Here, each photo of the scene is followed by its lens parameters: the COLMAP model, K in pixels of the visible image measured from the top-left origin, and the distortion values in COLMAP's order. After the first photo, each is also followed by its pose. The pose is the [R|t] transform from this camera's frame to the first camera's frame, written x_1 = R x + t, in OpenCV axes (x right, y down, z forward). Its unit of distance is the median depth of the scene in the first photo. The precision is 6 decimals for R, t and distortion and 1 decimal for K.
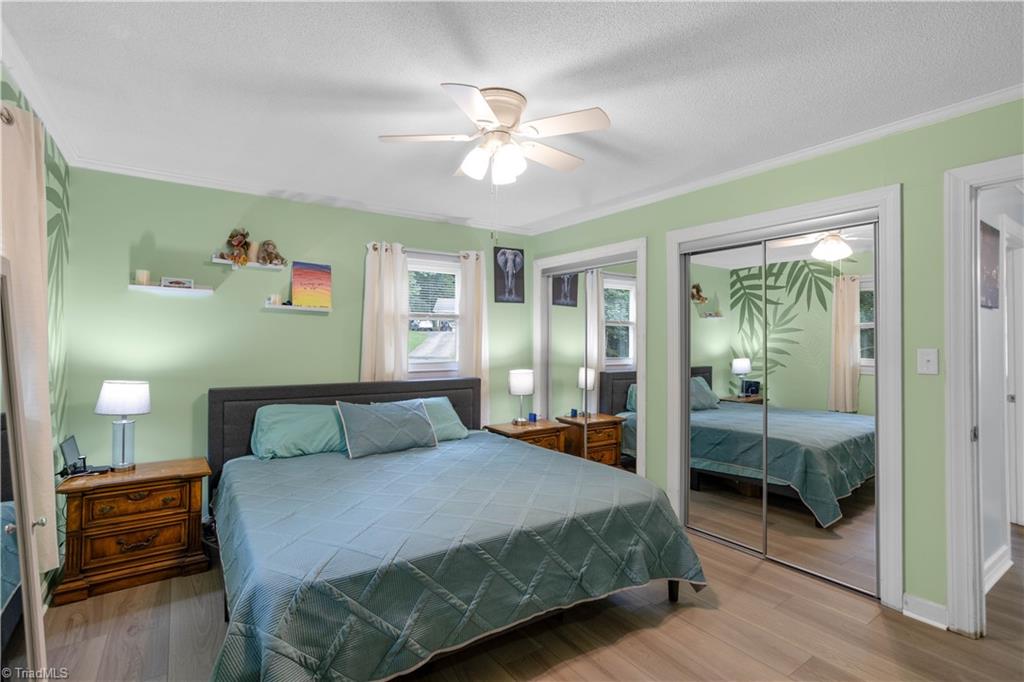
lens RADIAL K [[498.9, 0, 514.6], [0, 498.9, 336.2], [0, 0, 1]] dist [-0.038715, 0.032874]
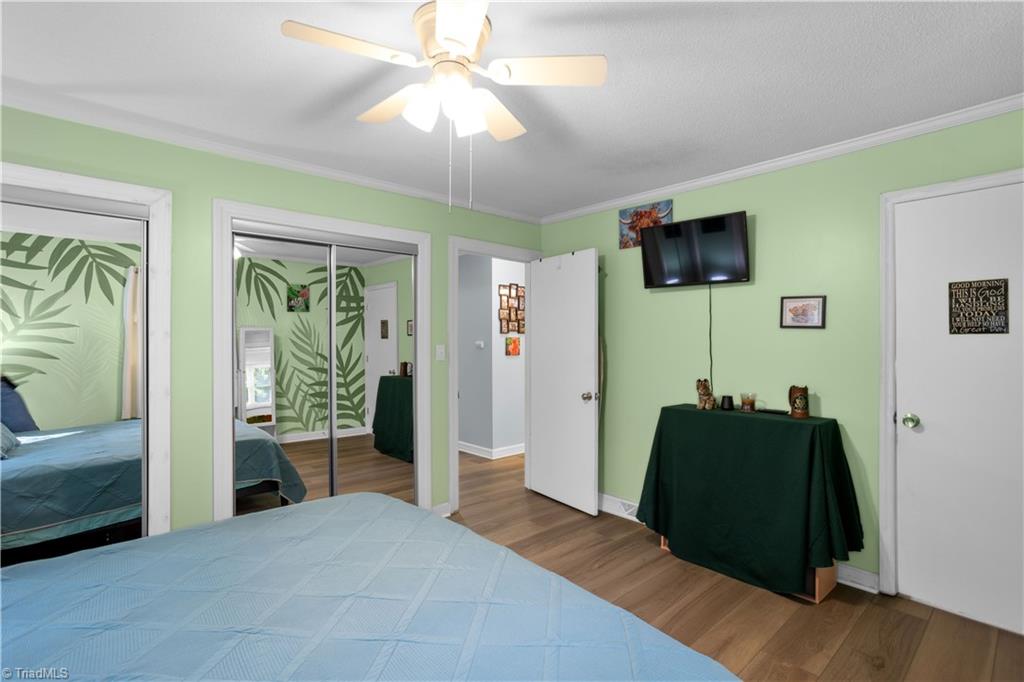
lens RADIAL K [[498.9, 0, 514.6], [0, 498.9, 336.2], [0, 0, 1]] dist [-0.038715, 0.032874]
pose [[-0.098217, 0.003109, 0.995160, -0.296472], [-0.011768, 0.999922, -0.004285, 0.000527], [-0.995095, -0.012132, -0.098173, 0.362221]]
